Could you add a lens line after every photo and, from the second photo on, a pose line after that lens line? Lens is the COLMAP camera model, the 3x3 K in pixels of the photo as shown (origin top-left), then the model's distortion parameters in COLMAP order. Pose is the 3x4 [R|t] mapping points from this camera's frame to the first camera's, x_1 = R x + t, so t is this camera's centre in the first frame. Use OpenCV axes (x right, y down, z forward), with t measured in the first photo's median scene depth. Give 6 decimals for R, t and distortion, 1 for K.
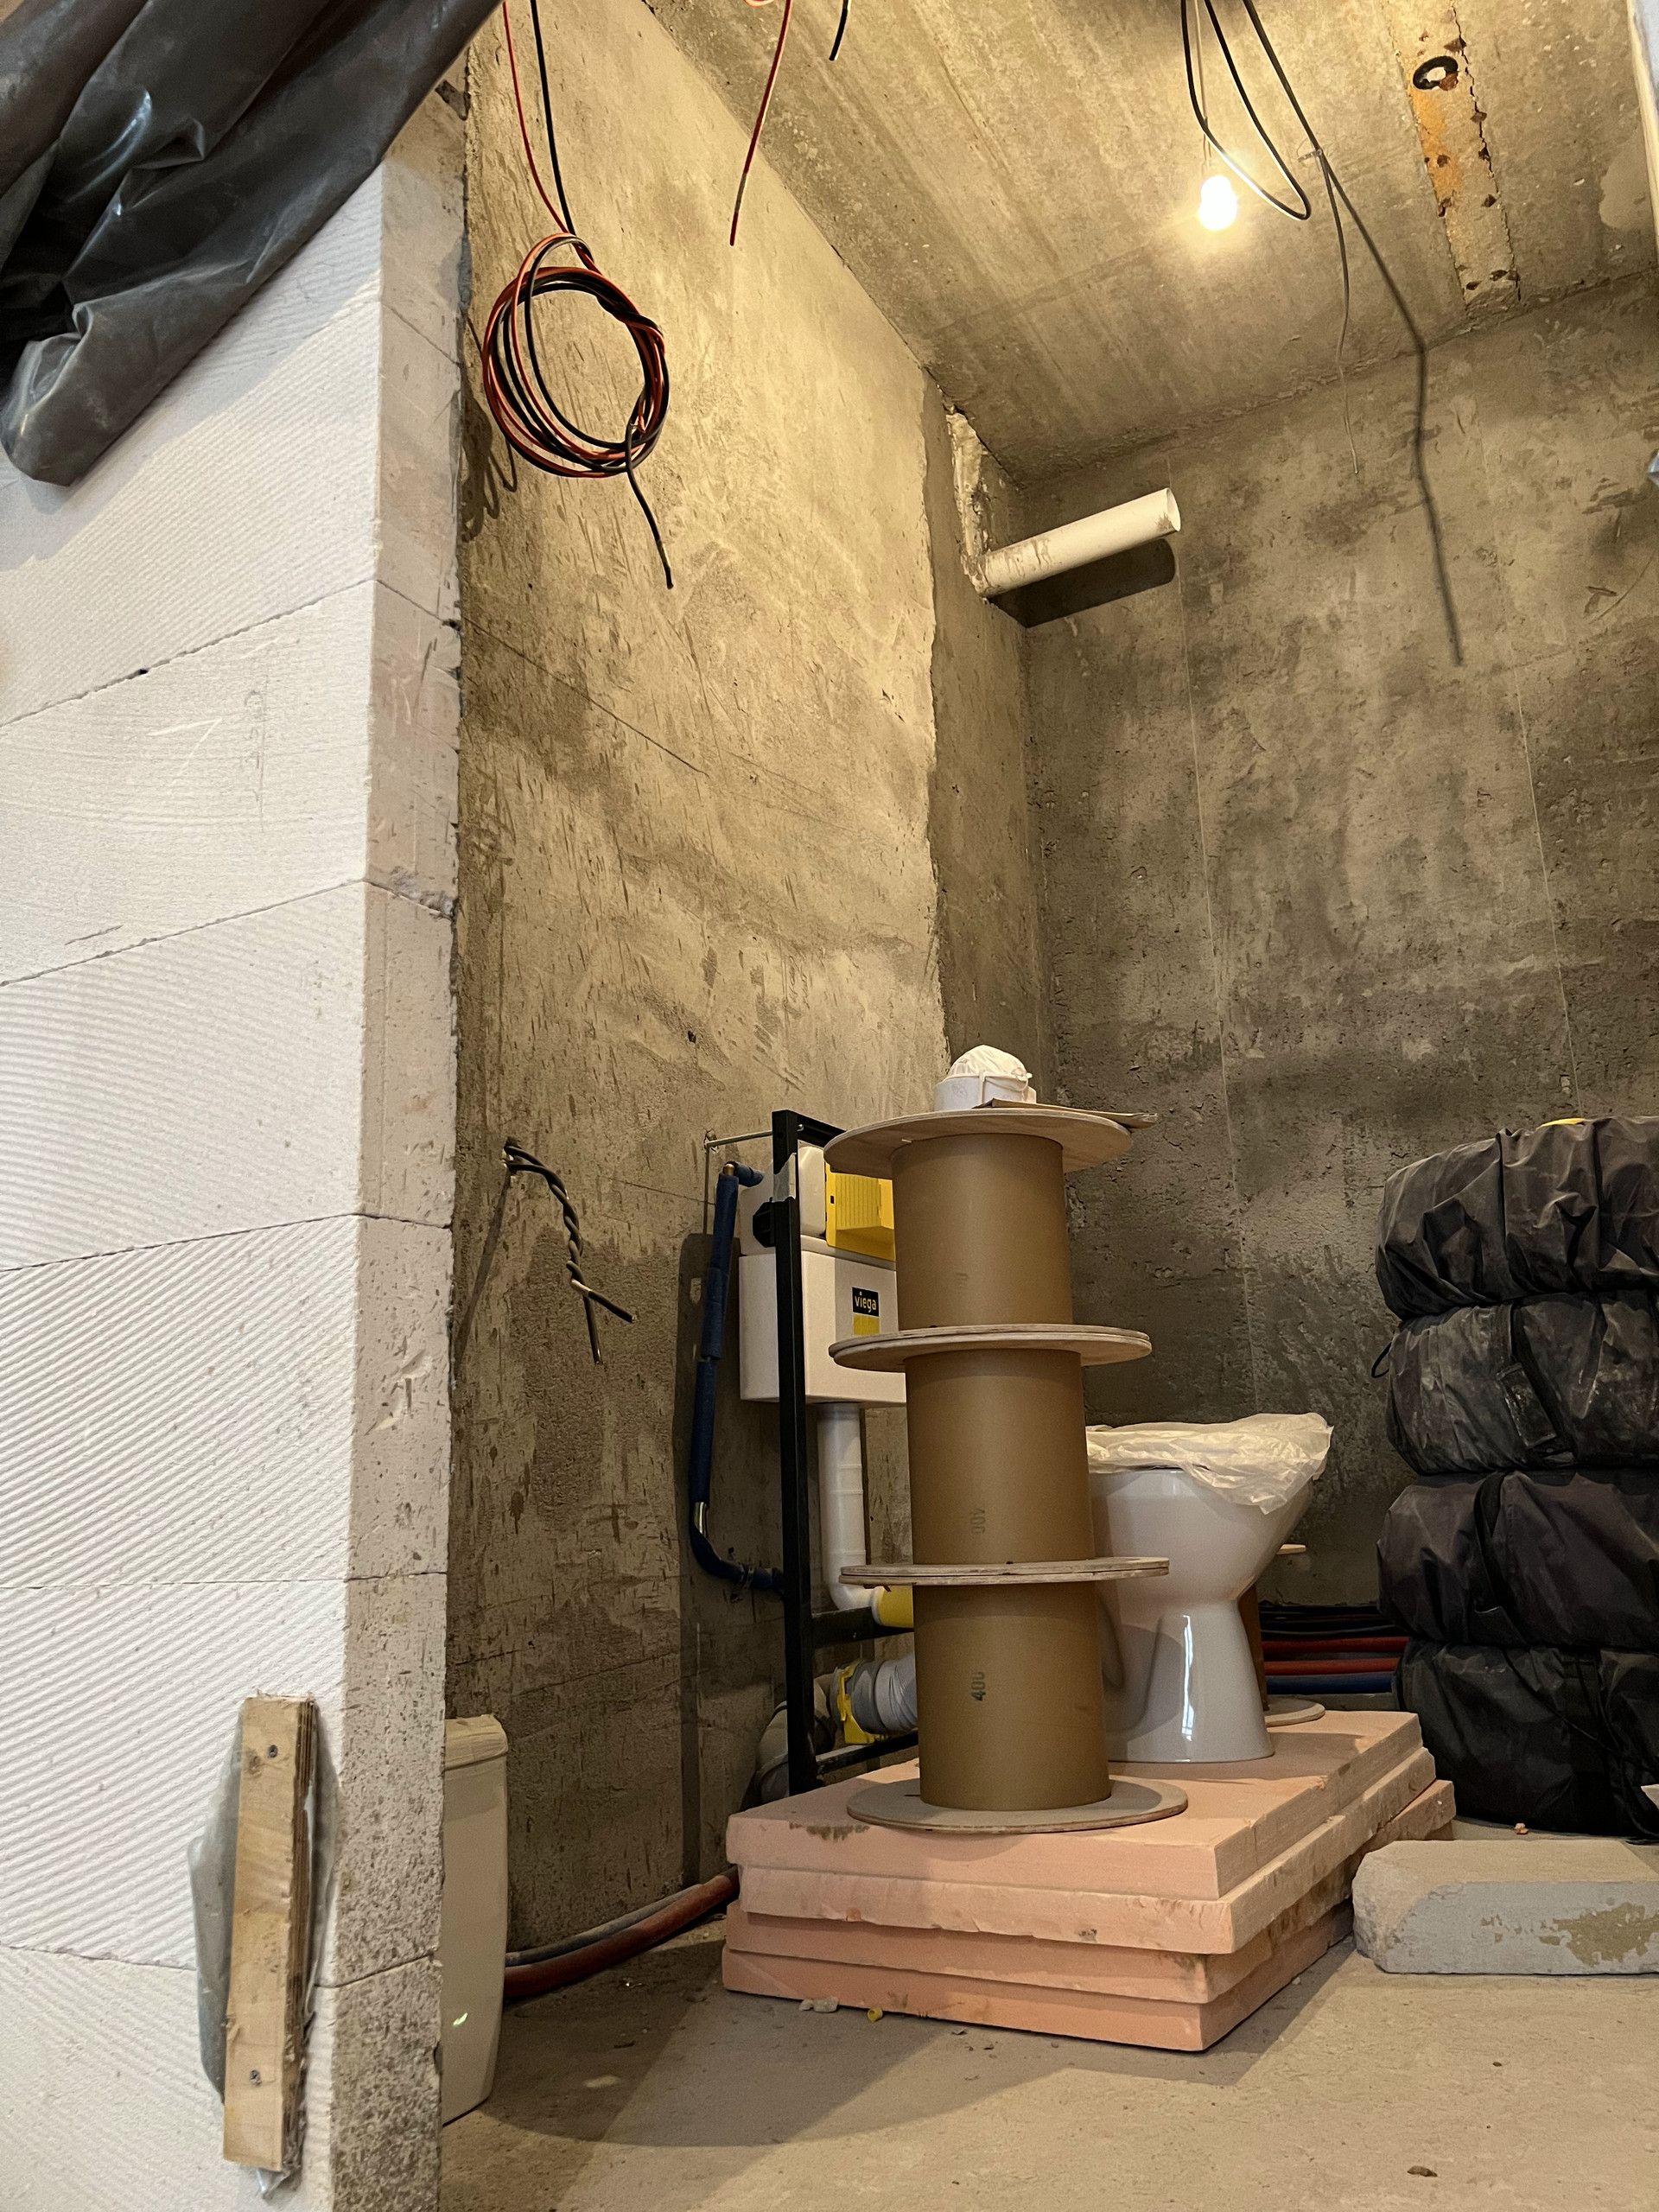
lens RADIAL K [[1659.8, 0, 825.0], [0, 1659.8, 1115.3], [0, 0, 1]] dist [0.046479, -0.046414]
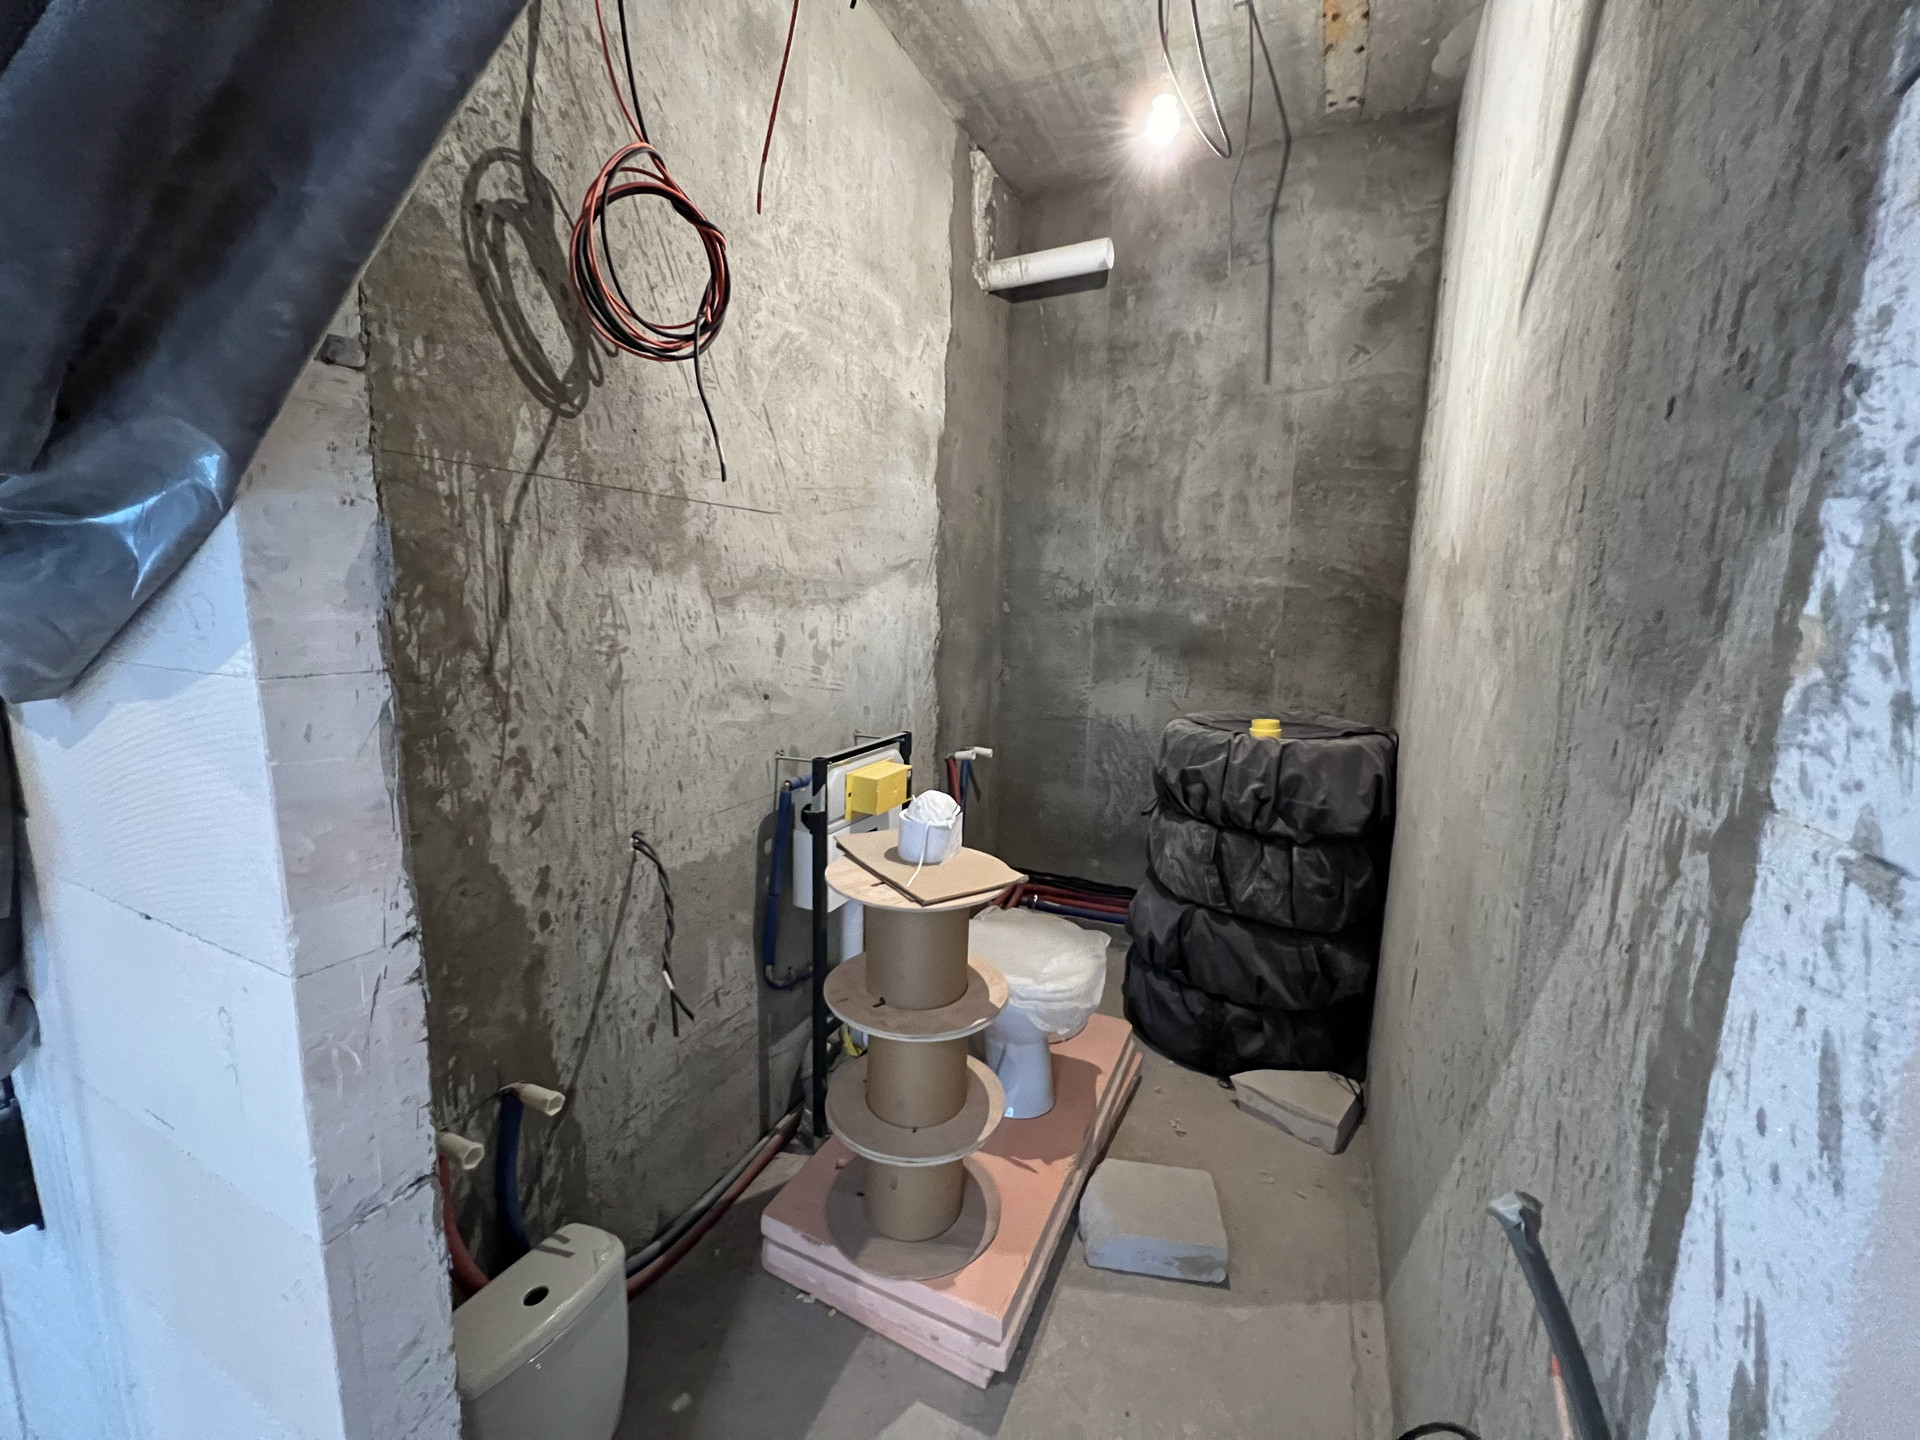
lens RADIAL K [[768.4, 0, 949.7], [0, 768.4, 716.7], [0, 0, 1]] dist [-0.000757, 0.000378]
pose [[0.996583, 0.048313, 0.066991, 0.041862], [-0.069921, 0.925234, 0.372899, -0.271754], [-0.043966, -0.376308, 0.925451, 0.234599]]
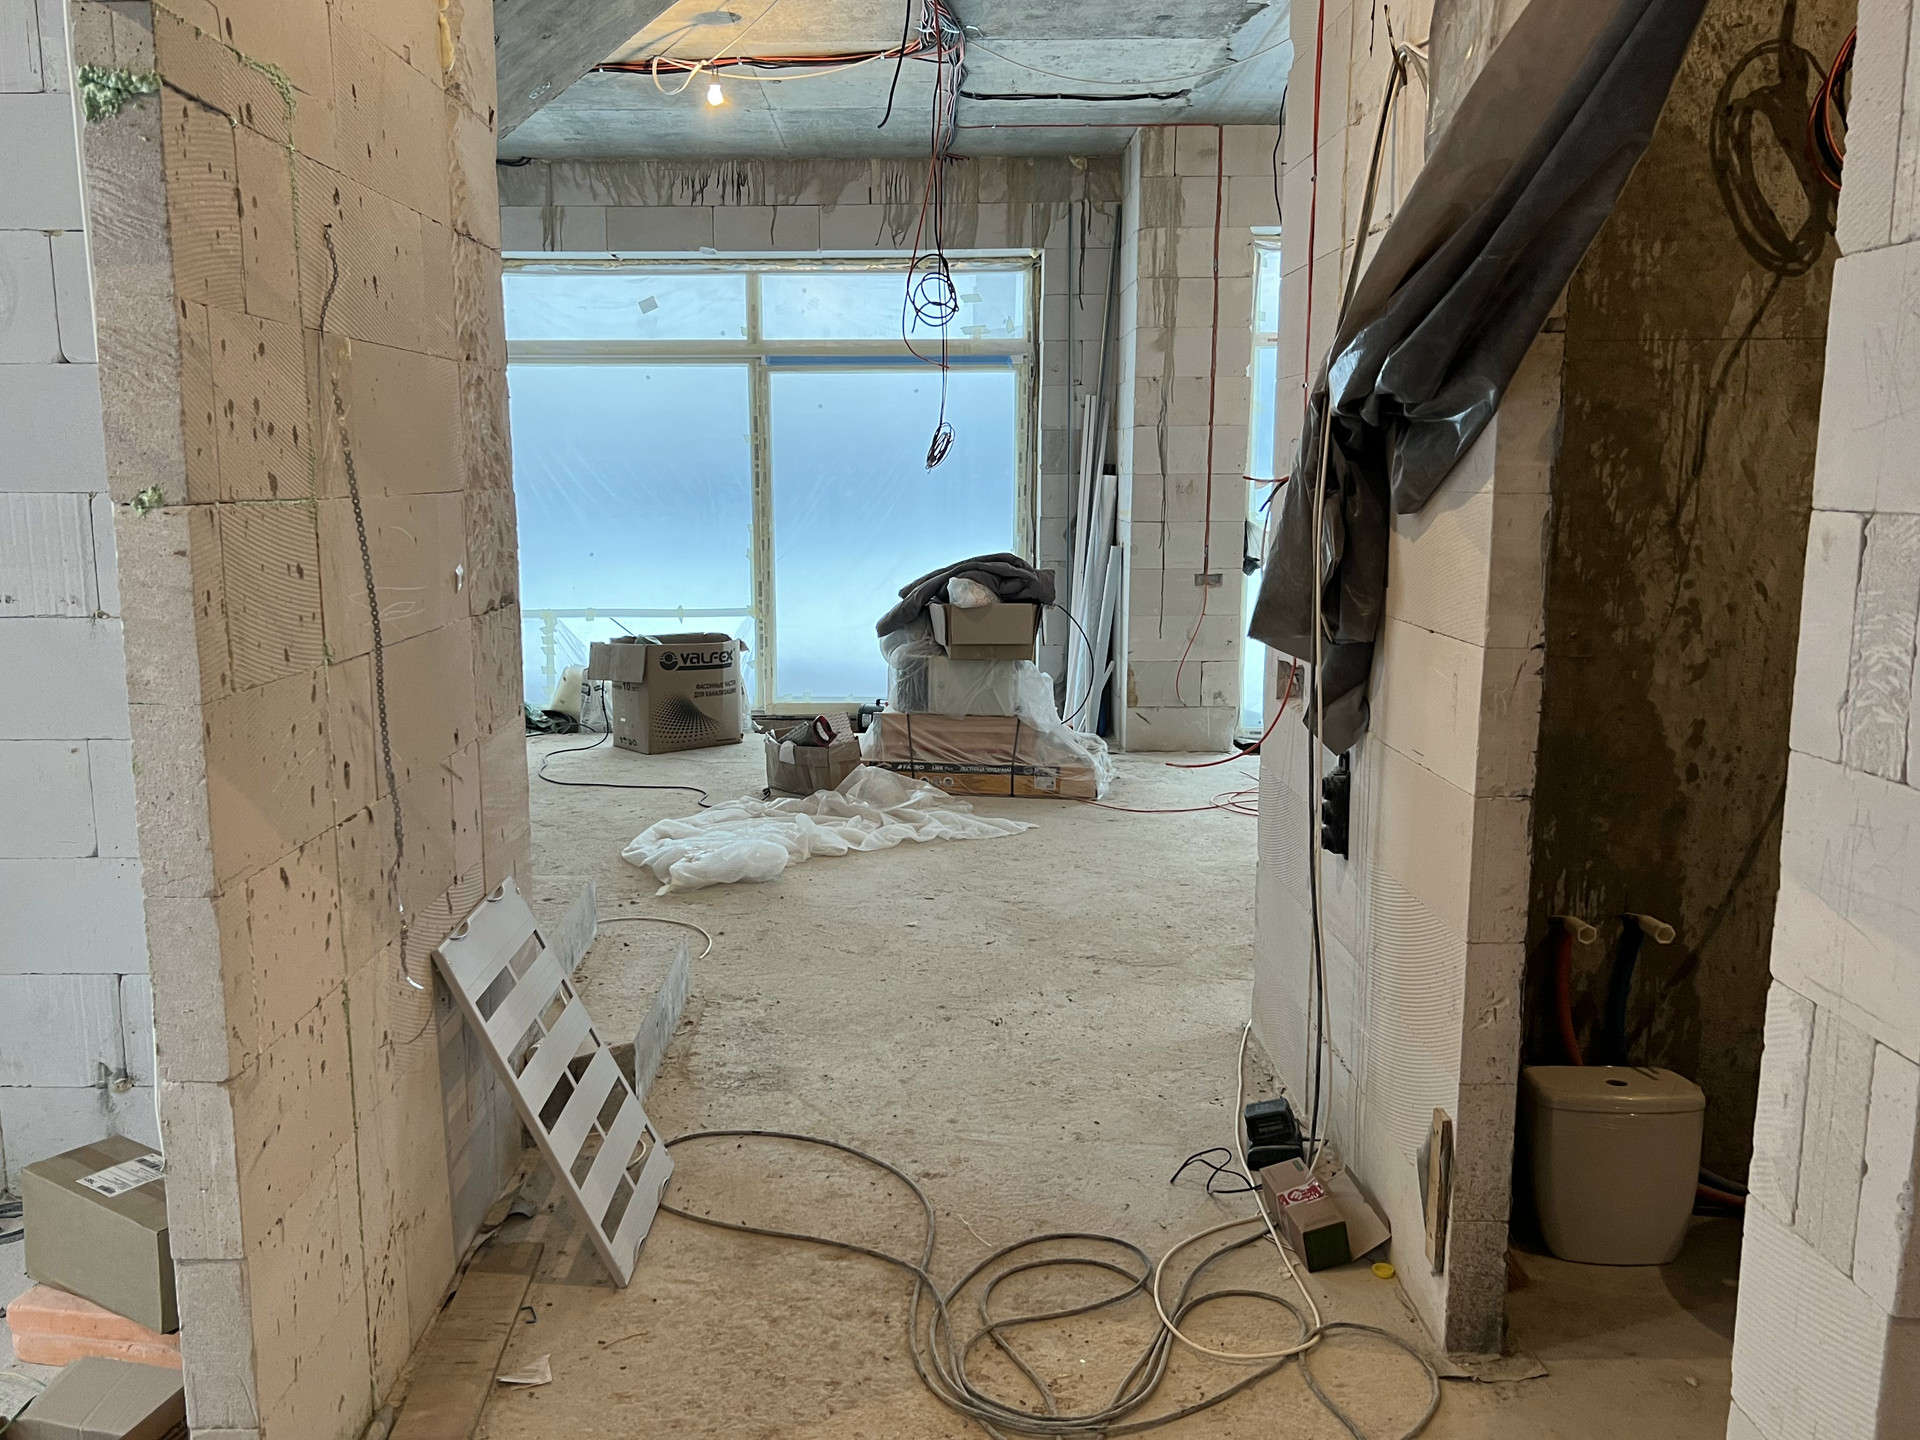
lens RADIAL K [[1546.1, 0, 941.5], [0, 1546.1, 736.8], [0, 0, 1]] dist [0.028700, -0.016169]
pose [[0.495397, 0.186465, -0.848418, 0.421360], [0.183036, 0.932355, 0.311789, -0.375509], [0.849164, -0.309750, 0.427755, -0.175975]]
